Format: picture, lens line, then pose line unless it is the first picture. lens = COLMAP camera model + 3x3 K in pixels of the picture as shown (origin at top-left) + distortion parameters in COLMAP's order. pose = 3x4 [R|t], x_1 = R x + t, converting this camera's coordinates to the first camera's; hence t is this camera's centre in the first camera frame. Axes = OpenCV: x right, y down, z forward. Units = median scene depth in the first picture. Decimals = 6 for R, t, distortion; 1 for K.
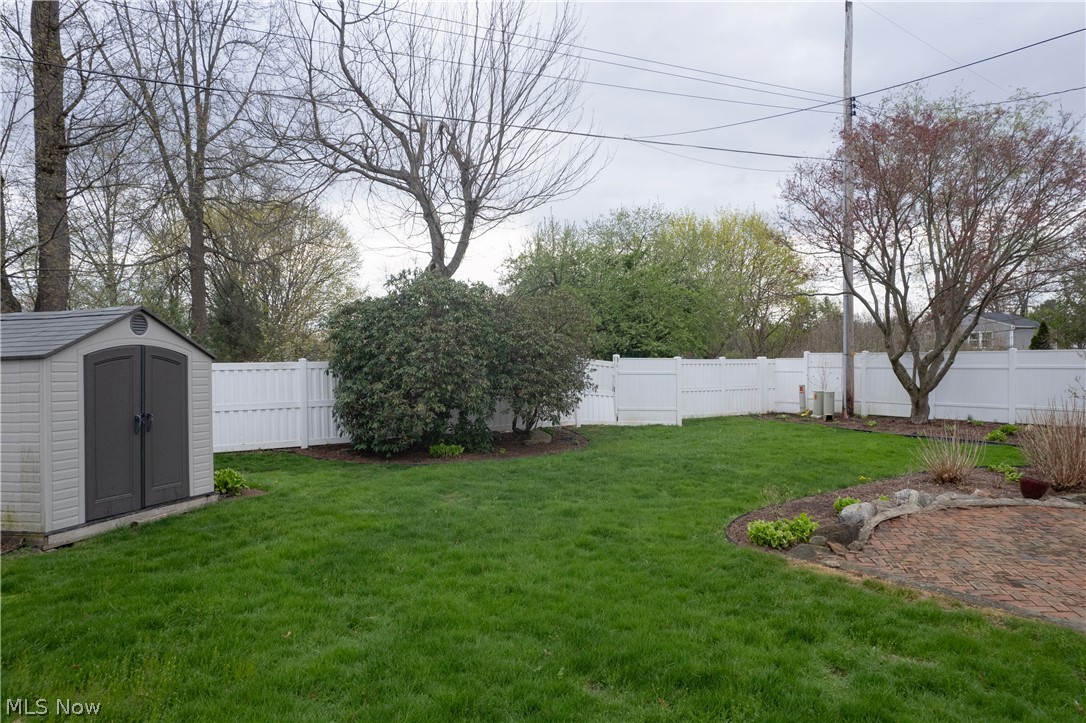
lens RADIAL K [[712.0, 0, 536.2], [0, 712.0, 360.9], [0, 0, 1]] dist [-0.029504, 0.045364]
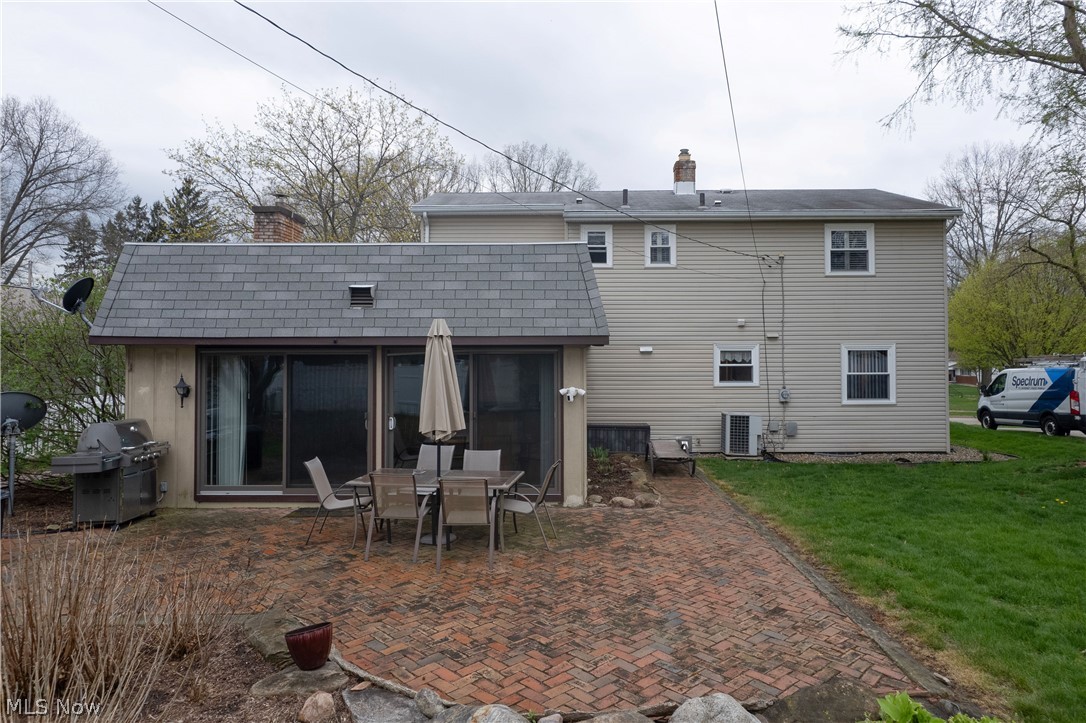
lens RADIAL K [[712.0, 0, 574.1], [0, 712.0, 336.5], [0, 0, 1]] dist [-0.029504, 0.045364]
pose [[-0.841467, 0.031757, 0.539375, 0.123691], [0.016441, 0.999314, -0.033188, -0.017978], [-0.540059, -0.019059, -0.841412, 0.701504]]
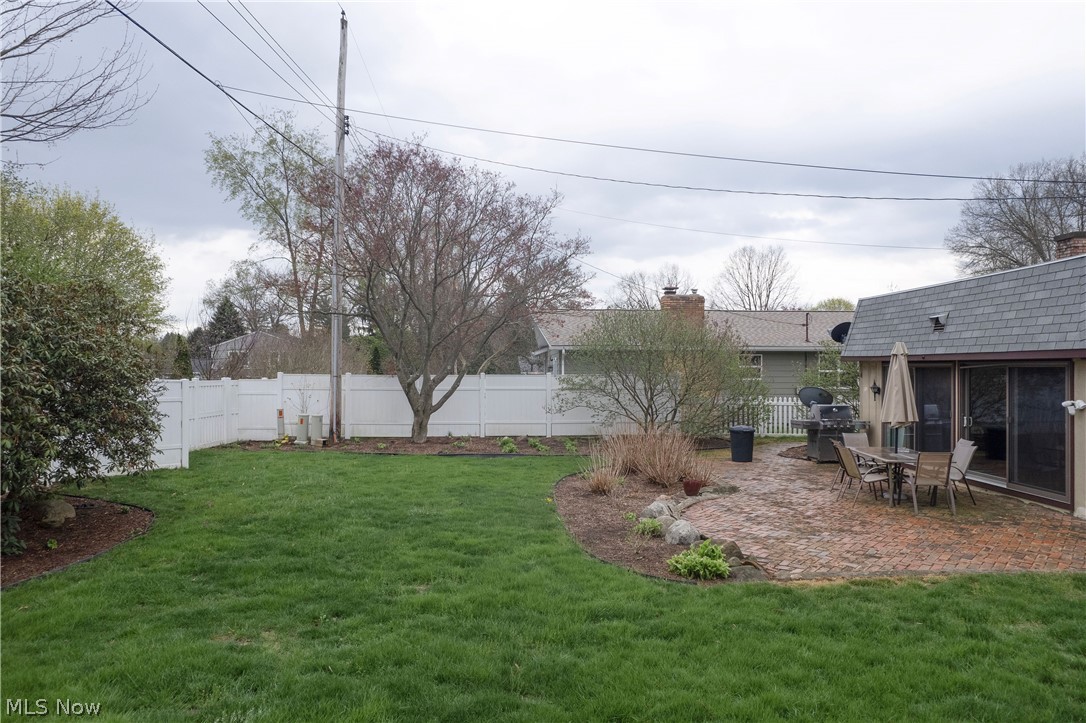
lens RADIAL K [[712.0, 0, 538.7], [0, 712.0, 370.6], [0, 0, 1]] dist [-0.029504, 0.045364]
pose [[0.497556, 0.010947, 0.867363, -0.300270], [-0.007362, 0.999938, -0.008397, -0.012041], [-0.867401, -0.002208, 0.497605, 0.304448]]
